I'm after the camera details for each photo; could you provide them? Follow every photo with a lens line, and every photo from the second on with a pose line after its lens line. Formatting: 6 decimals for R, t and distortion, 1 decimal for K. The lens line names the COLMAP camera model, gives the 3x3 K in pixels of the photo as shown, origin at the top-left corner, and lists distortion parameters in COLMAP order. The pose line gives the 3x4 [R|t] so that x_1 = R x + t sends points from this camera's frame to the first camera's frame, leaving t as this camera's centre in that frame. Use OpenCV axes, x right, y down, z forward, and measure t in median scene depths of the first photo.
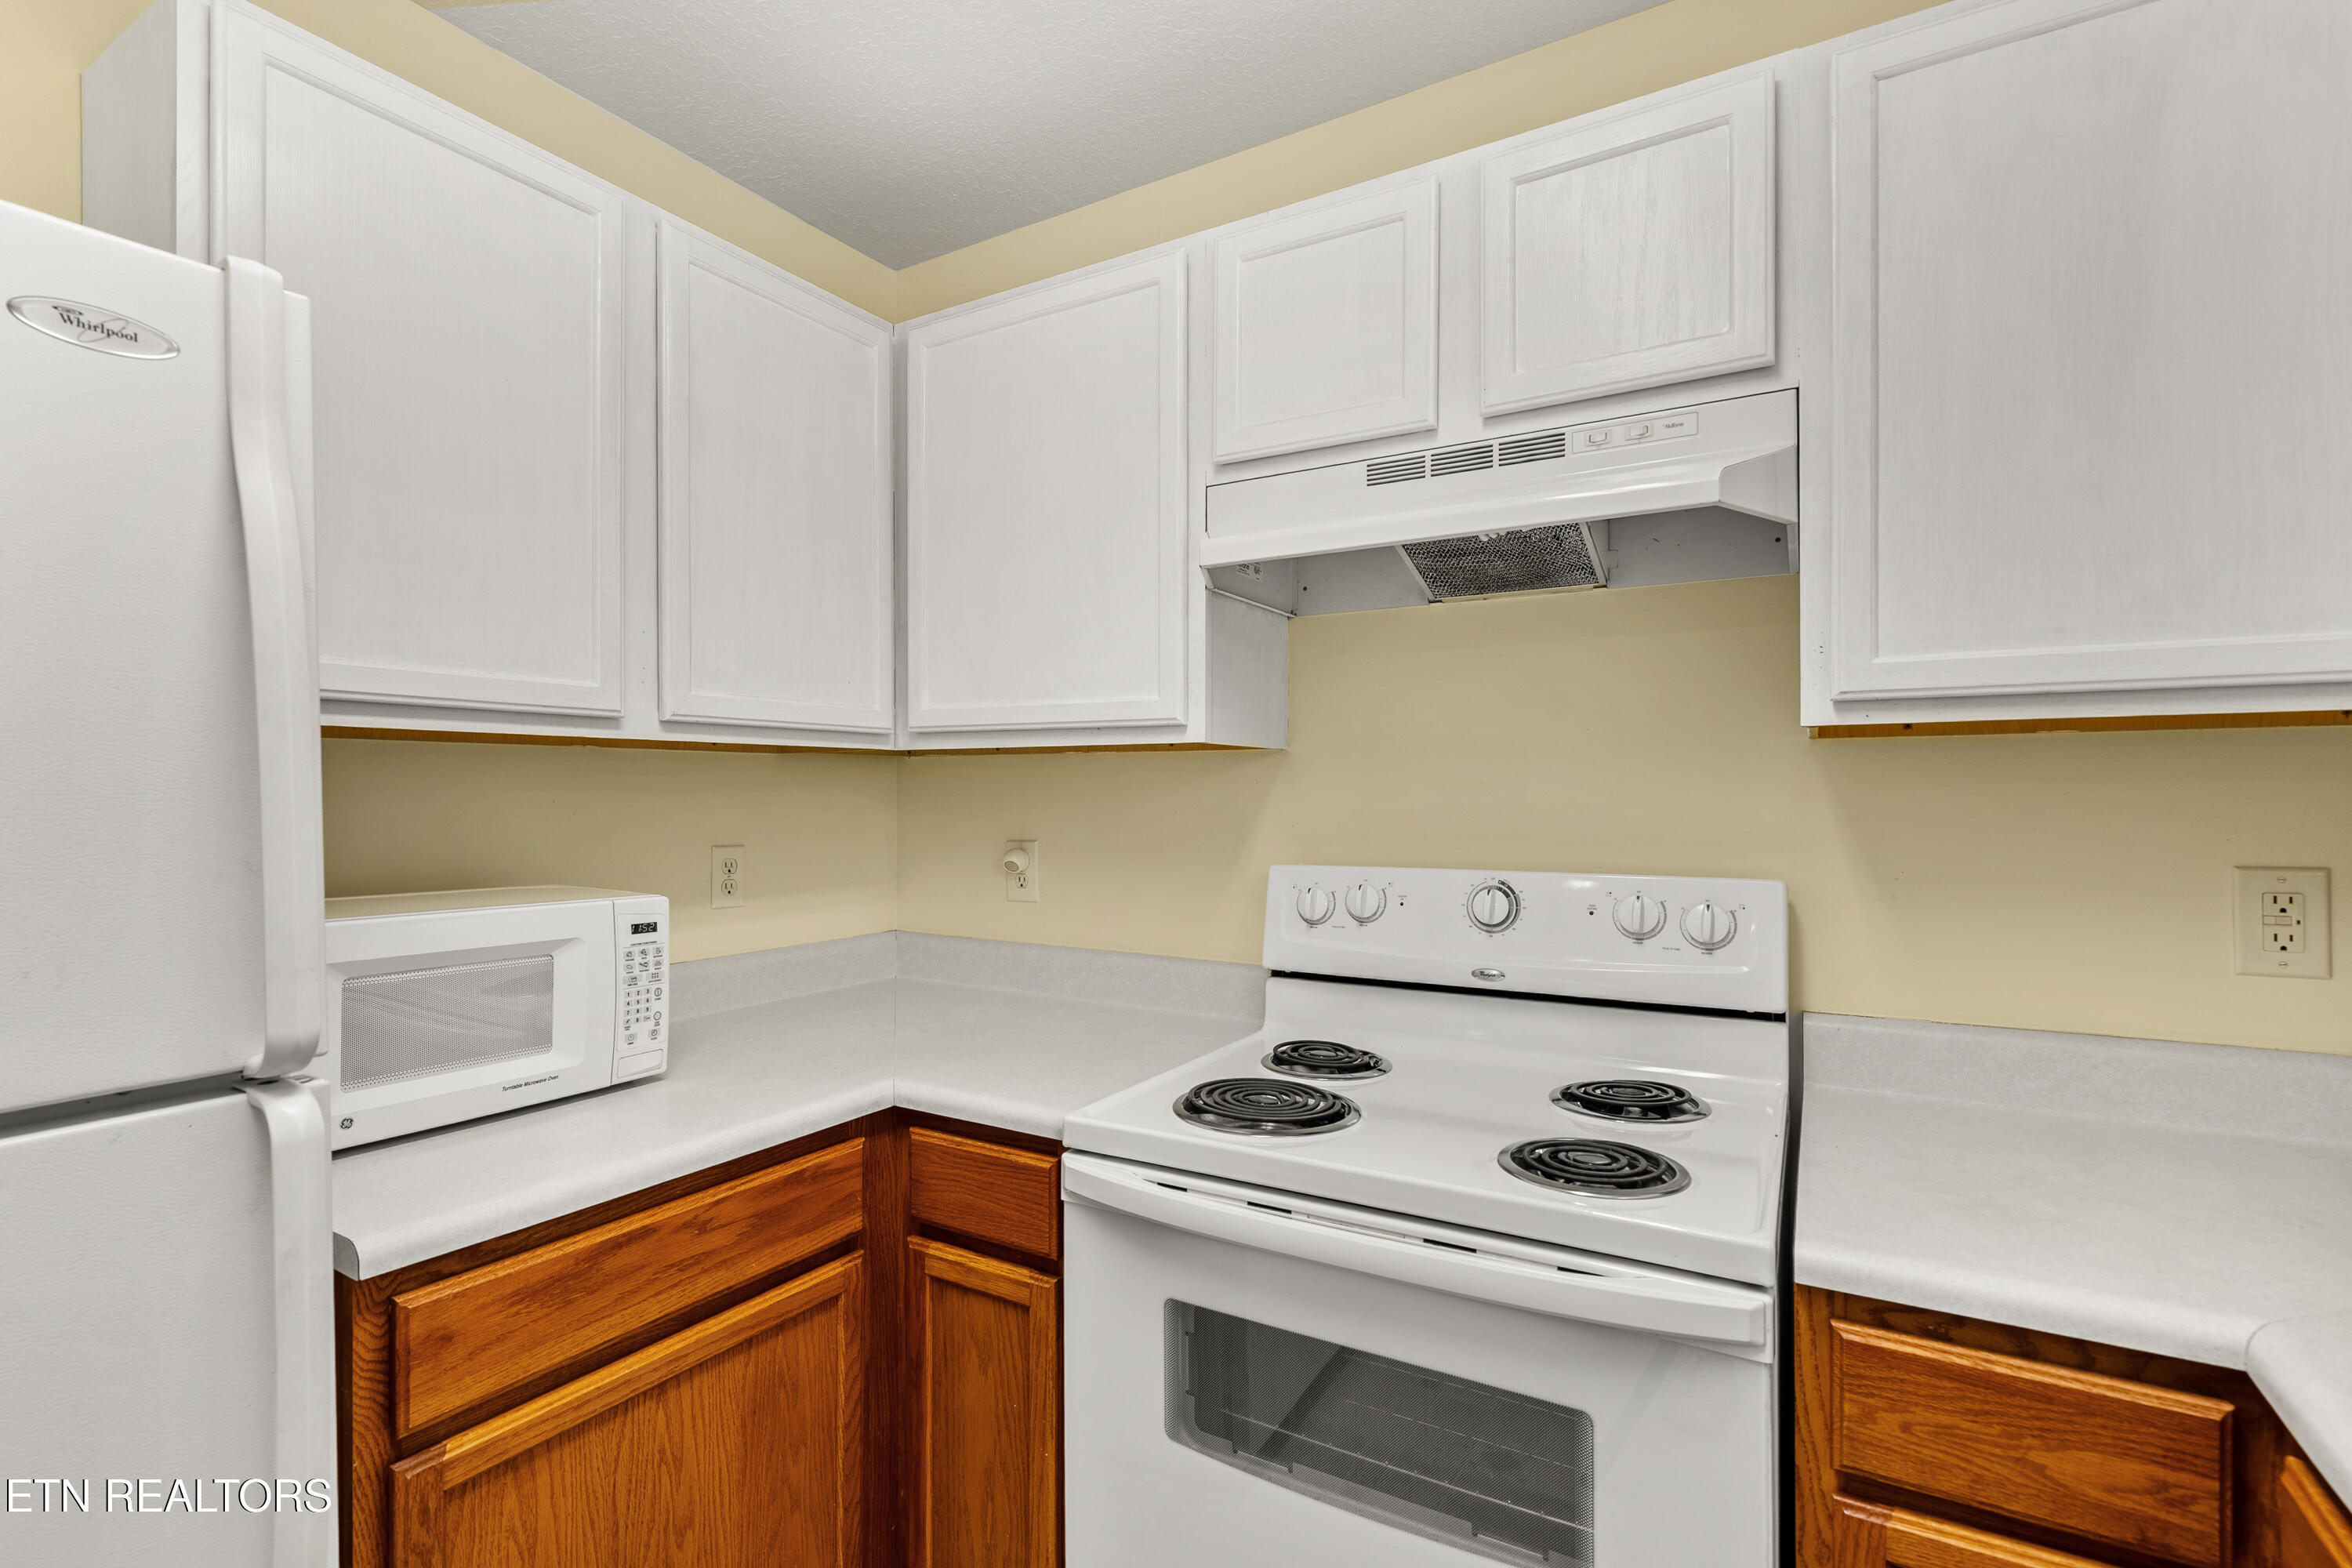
lens RADIAL K [[1067.6, 0, 1178.2], [0, 1067.6, 792.7], [0, 0, 1]] dist [-0.003400, -0.000572]
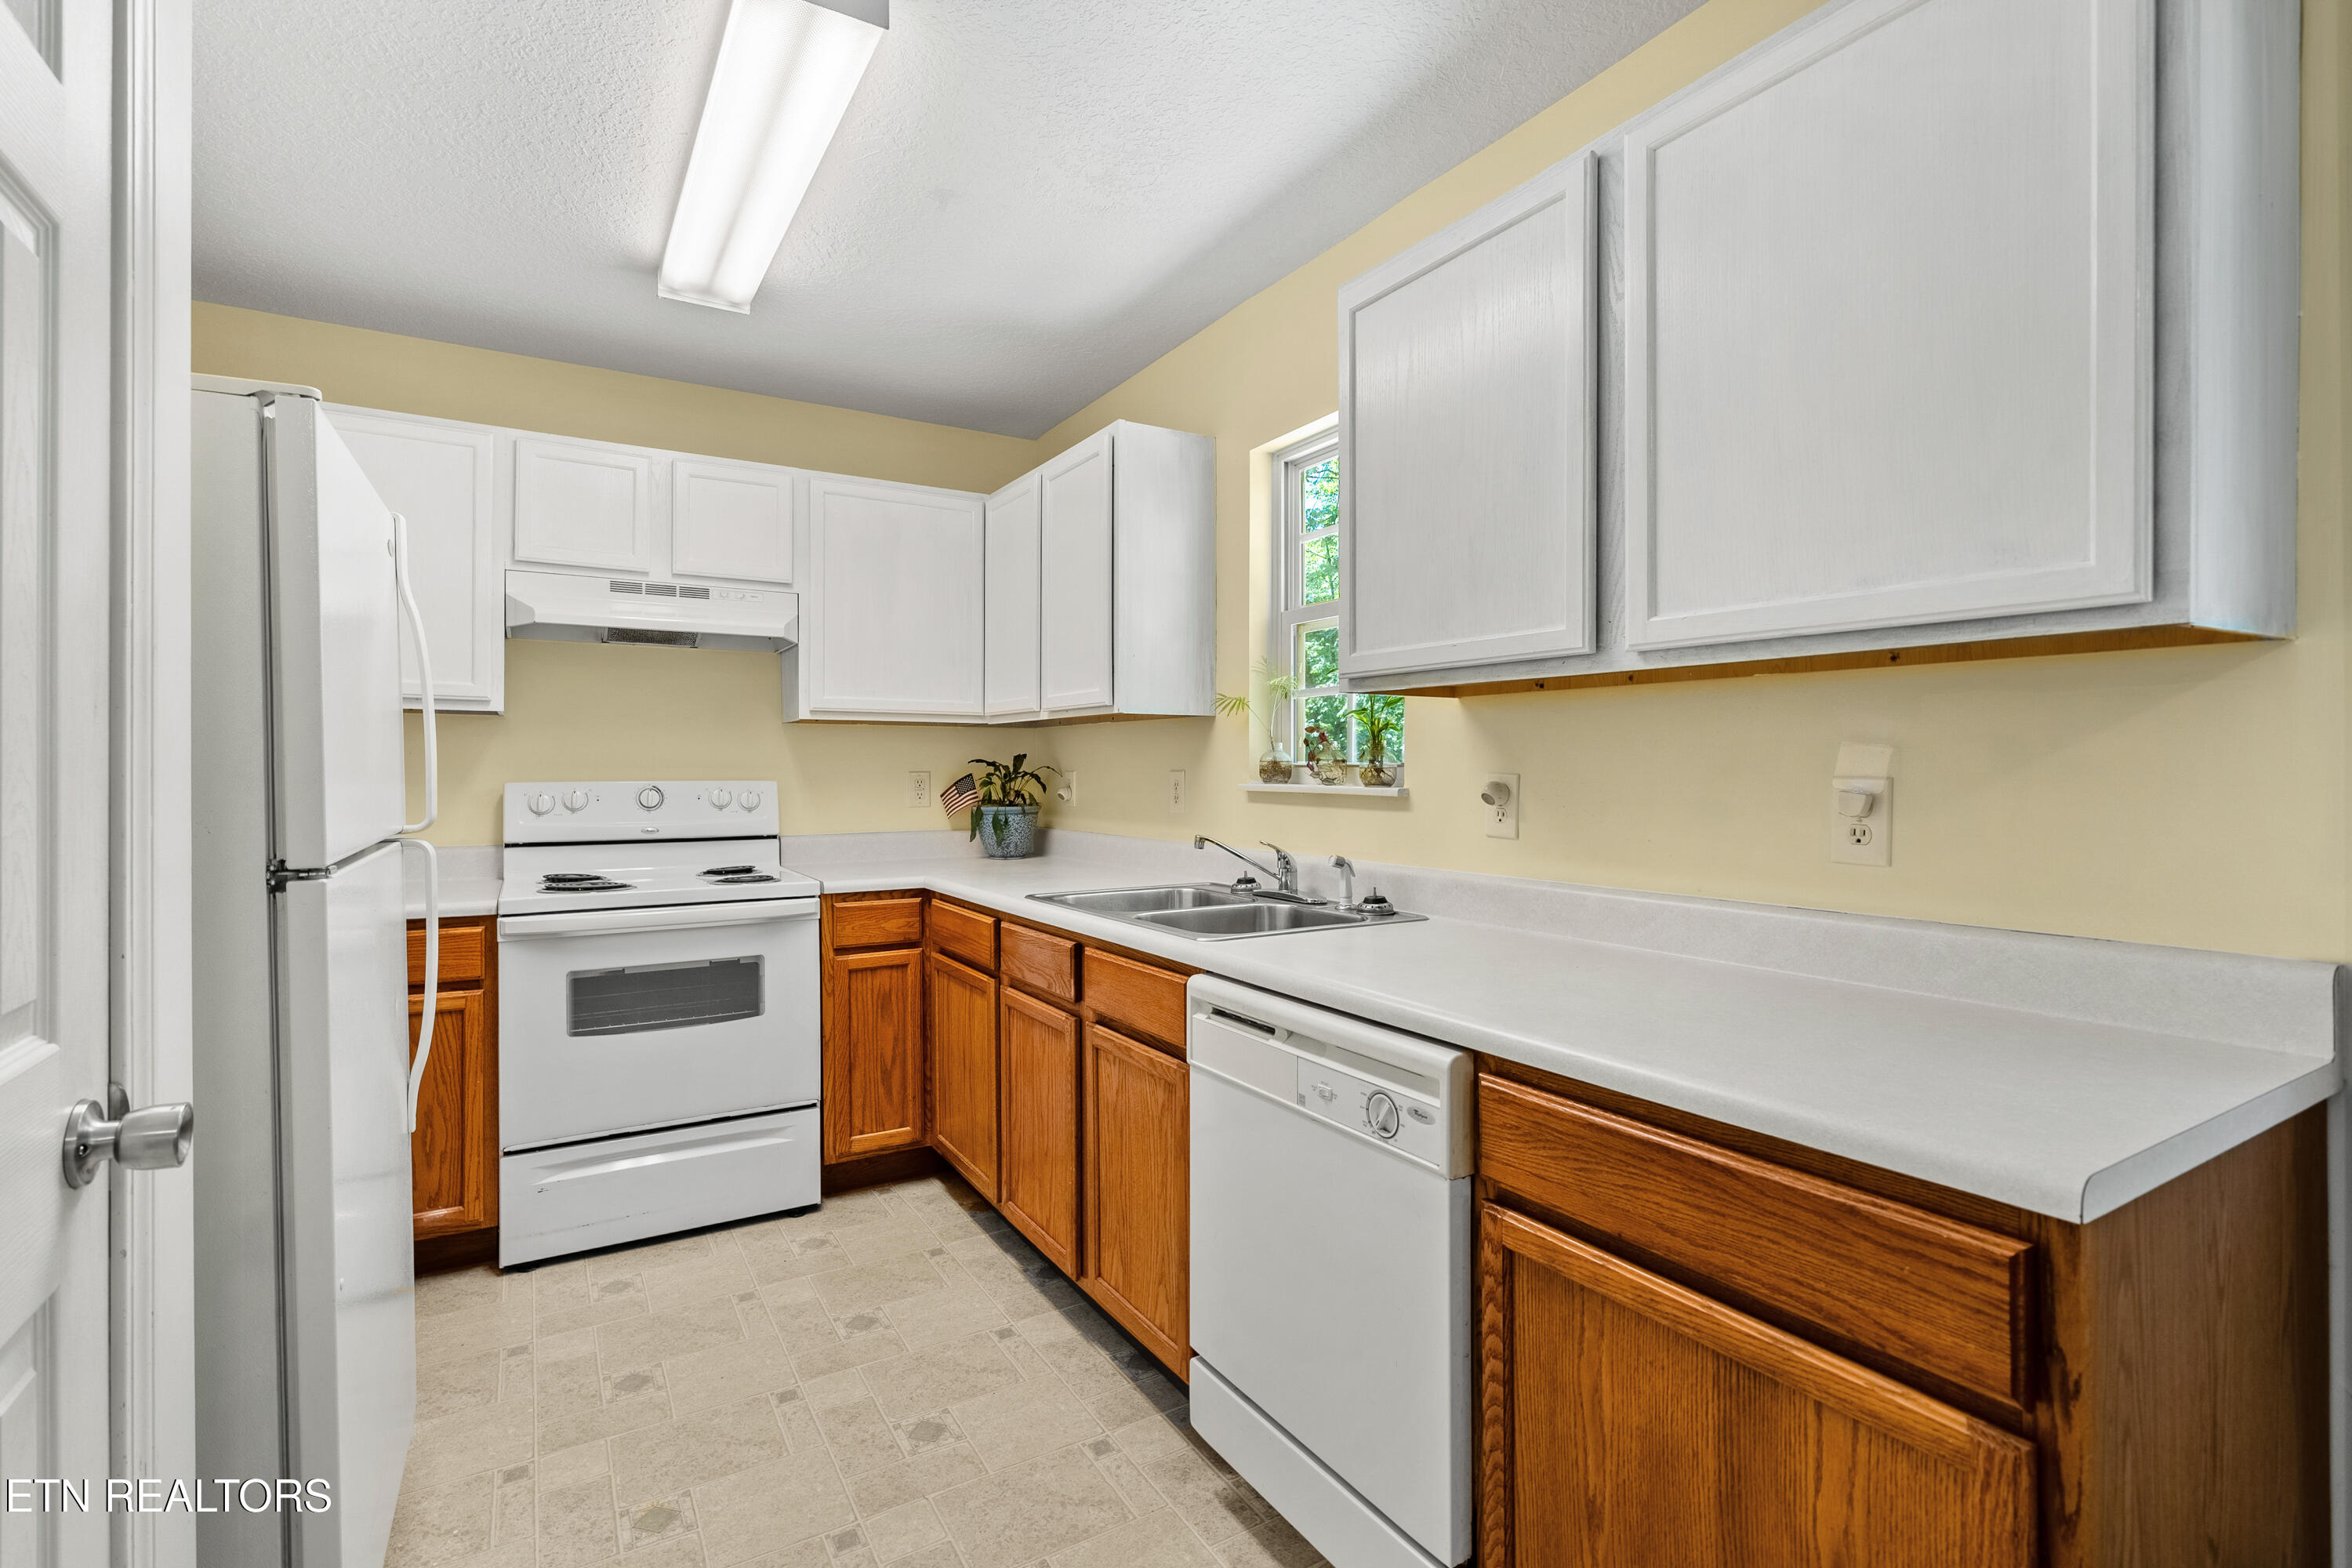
lens RADIAL K [[1099.9, 0, 1178.8], [0, 1099.9, 794.3], [0, 0, 1]] dist [-0.002742, -0.000955]
pose [[0.470809, -0.018882, 0.882033, -1.274714], [-0.001158, 0.999757, 0.022020, 0.060086], [-0.882234, -0.011389, 0.470673, -1.043903]]
